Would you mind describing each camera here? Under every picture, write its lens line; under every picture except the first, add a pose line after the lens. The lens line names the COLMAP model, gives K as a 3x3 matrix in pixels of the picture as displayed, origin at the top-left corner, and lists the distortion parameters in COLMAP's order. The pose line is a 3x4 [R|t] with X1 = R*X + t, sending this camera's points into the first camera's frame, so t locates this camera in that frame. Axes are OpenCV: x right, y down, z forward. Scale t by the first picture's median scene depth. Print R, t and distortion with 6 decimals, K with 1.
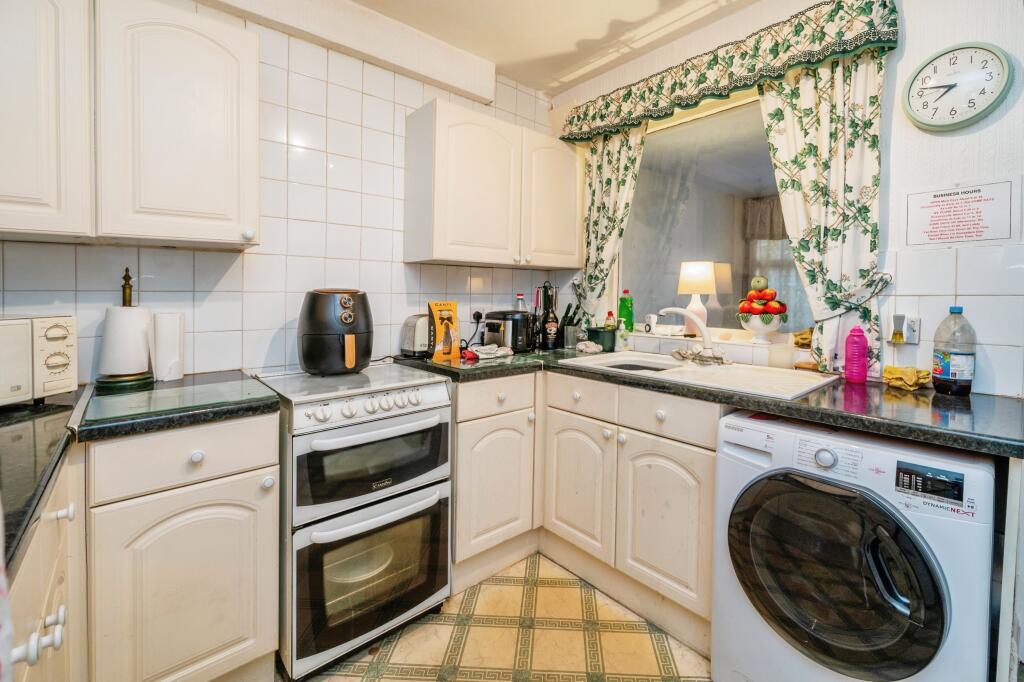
lens RADIAL K [[434.7, 0, 511.9], [0, 434.7, 294.1], [0, 0, 1]] dist [-0.001114, -0.000453]
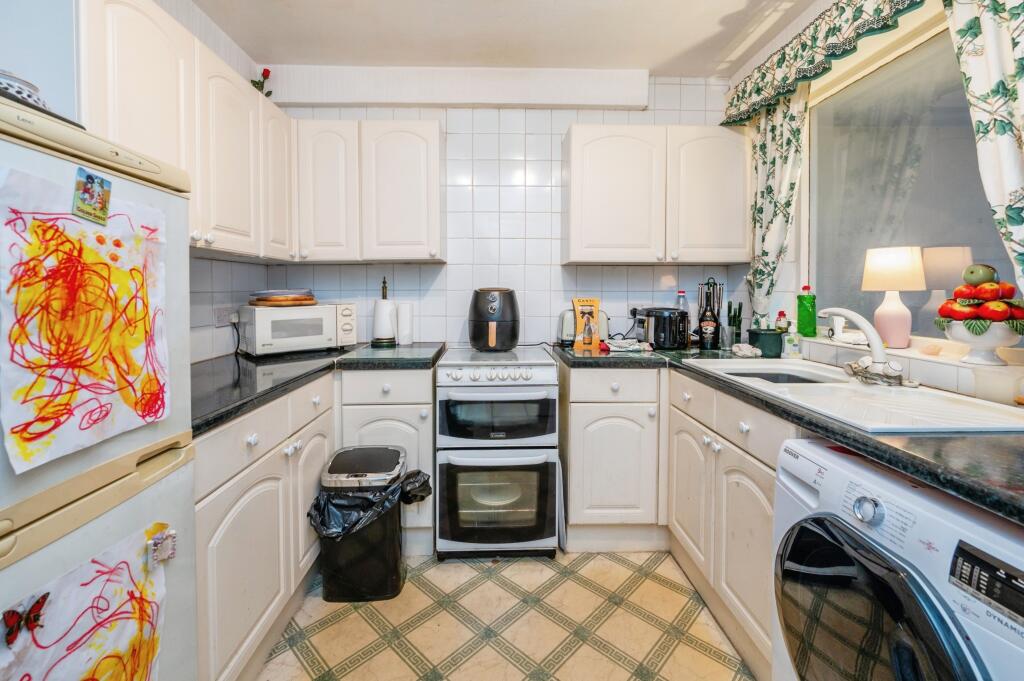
lens RADIAL K [[414.2, 0, 505.5], [0, 414.2, 285.6], [0, 0, 1]] dist [-0.002474, 0.000091]
pose [[0.770695, -0.011179, -0.637106, 0.398302], [0.002548, 0.999892, -0.014463, -0.000208], [0.637199, 0.009523, 0.770641, 0.030853]]
